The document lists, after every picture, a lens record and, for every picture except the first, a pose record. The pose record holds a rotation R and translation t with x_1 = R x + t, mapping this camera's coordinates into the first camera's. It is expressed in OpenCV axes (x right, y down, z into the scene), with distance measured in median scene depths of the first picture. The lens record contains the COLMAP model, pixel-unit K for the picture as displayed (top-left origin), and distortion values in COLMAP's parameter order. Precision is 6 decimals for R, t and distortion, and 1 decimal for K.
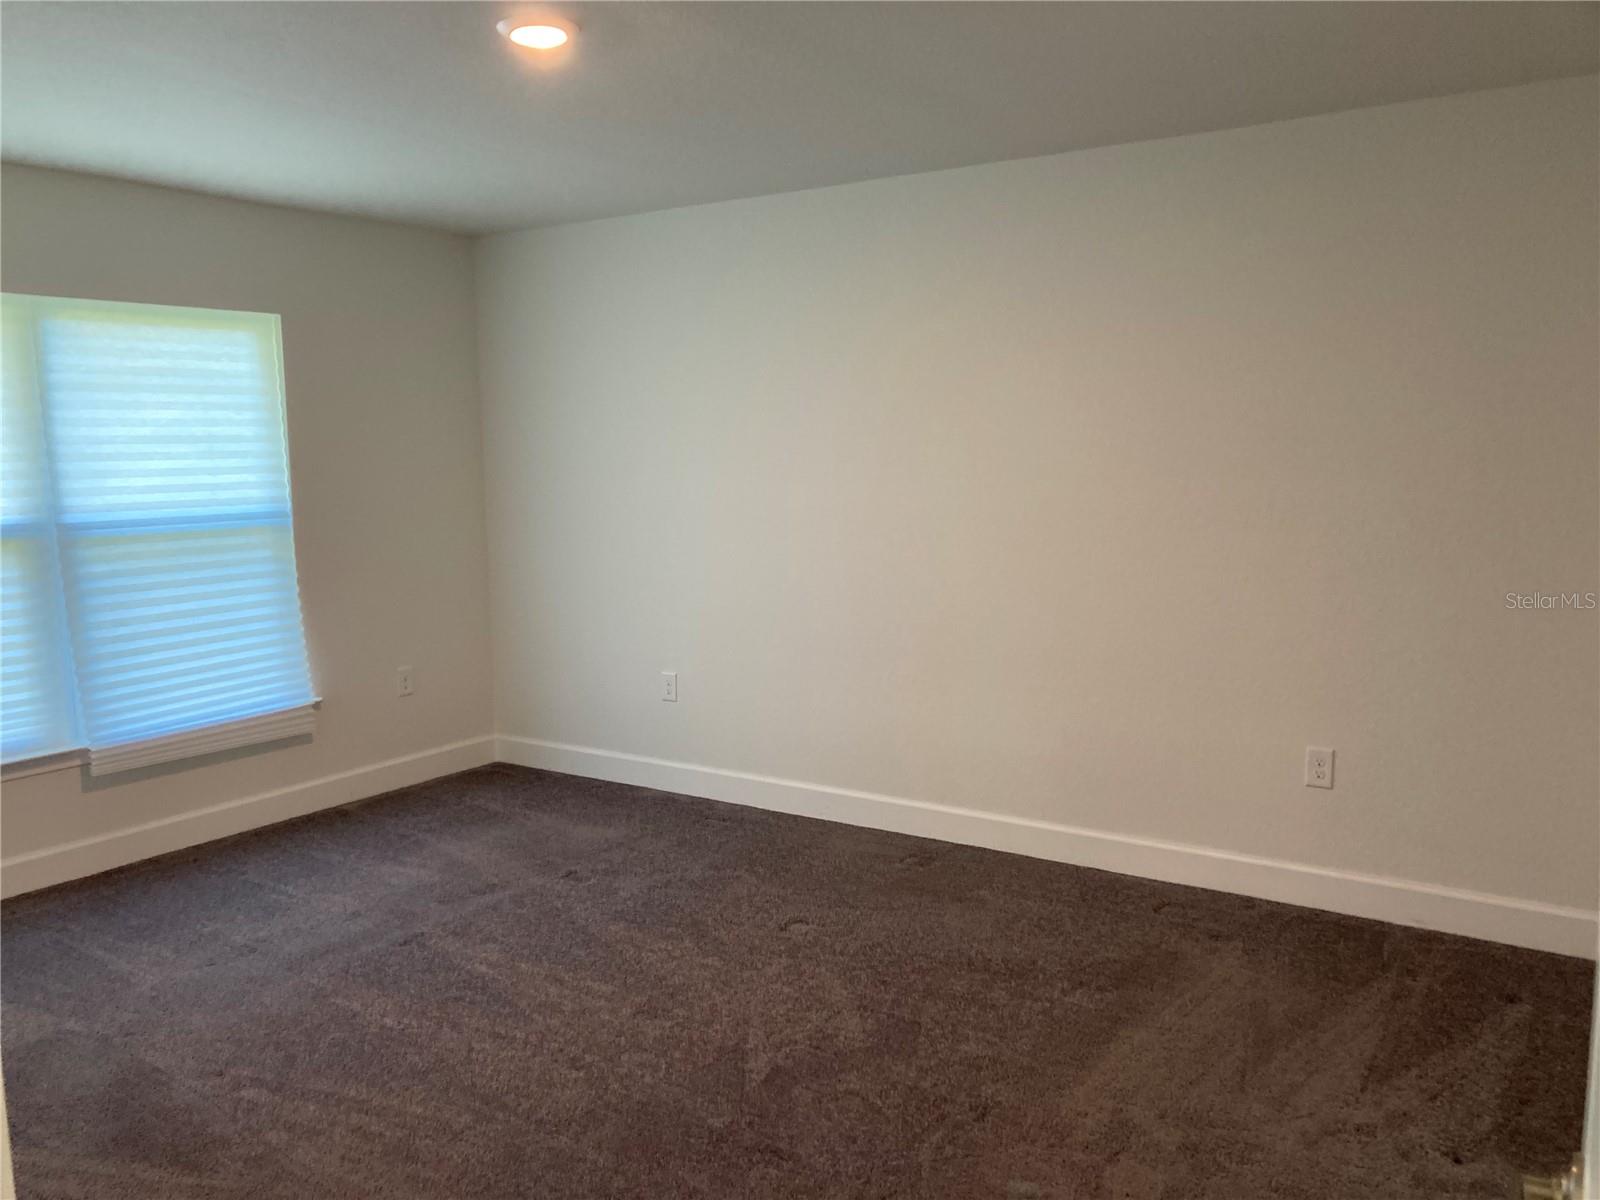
lens RADIAL K [[1307.5, 0, 775.8], [0, 1307.5, 598.2], [0, 0, 1]] dist [0.076771, -0.160972]
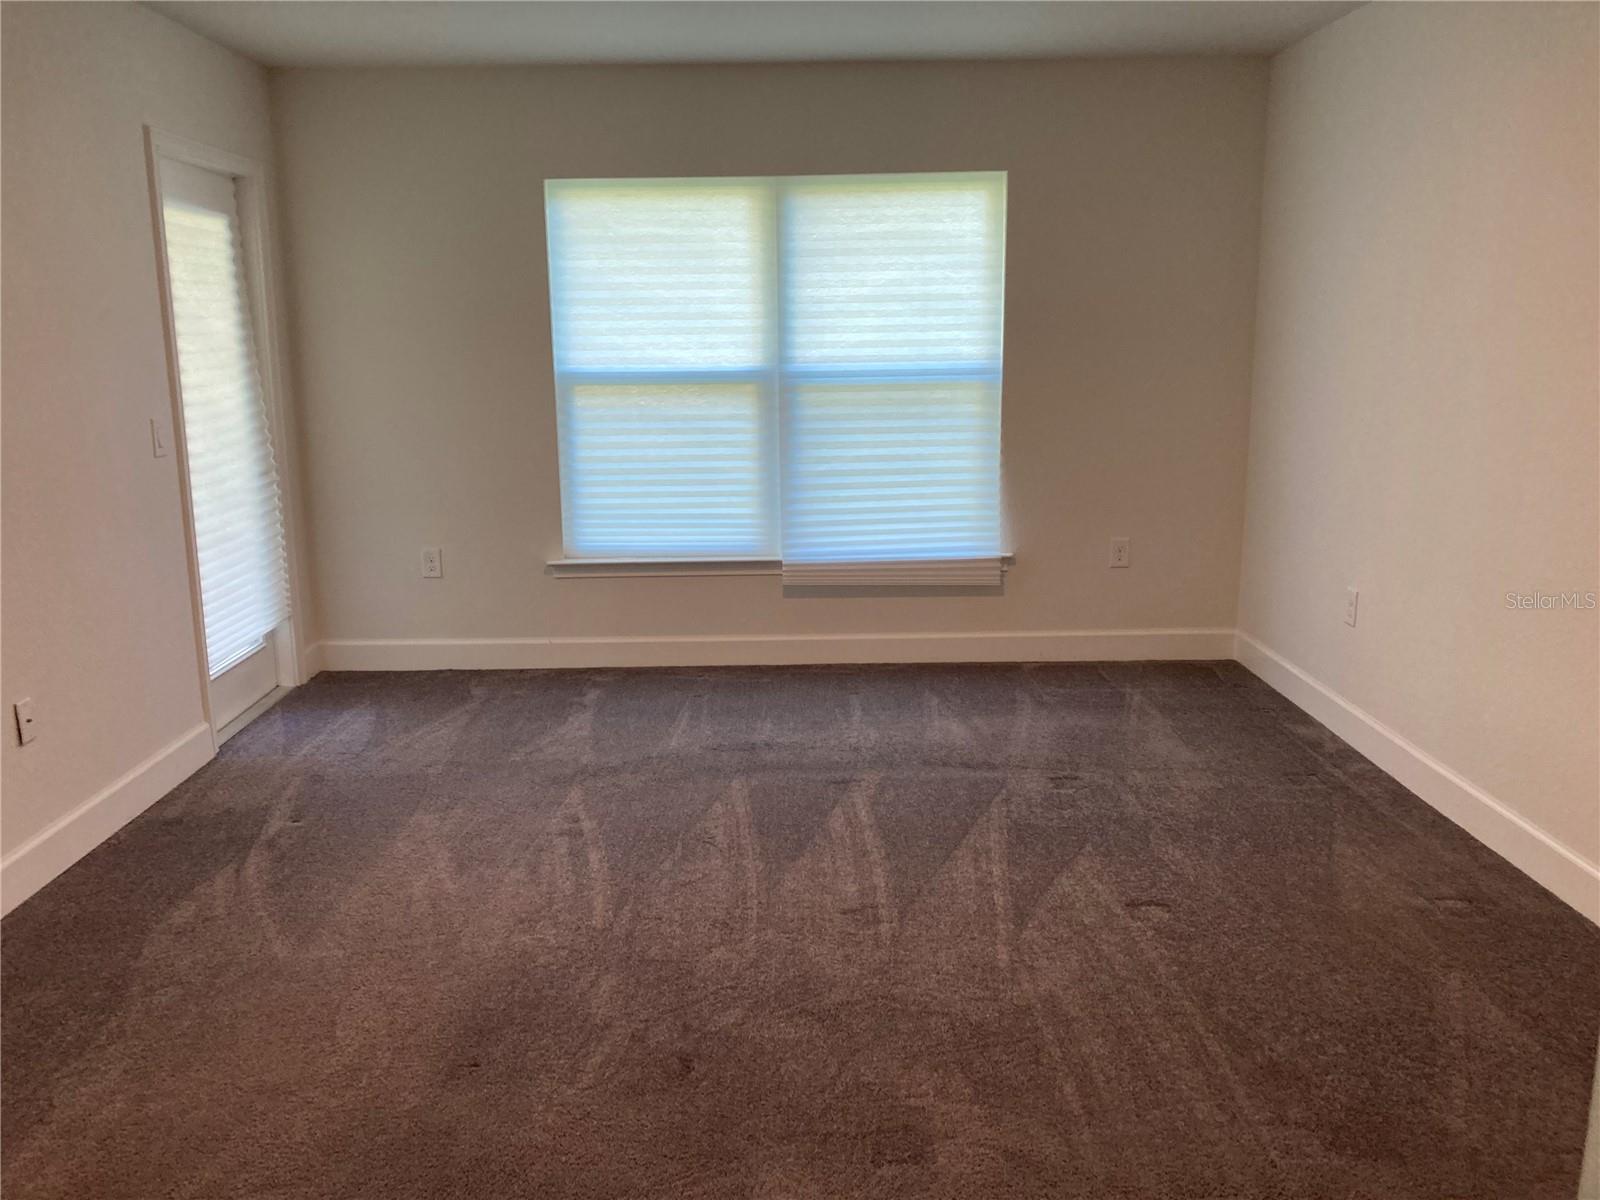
lens RADIAL K [[1307.5, 0, 775.8], [0, 1307.5, 598.2], [0, 0, 1]] dist [0.076771, -0.160972]
pose [[0.563034, 0.178009, -0.807035, 0.422734], [-0.090005, 0.983926, 0.154233, -0.034793], [0.821518, -0.014202, 0.570006, 0.295629]]
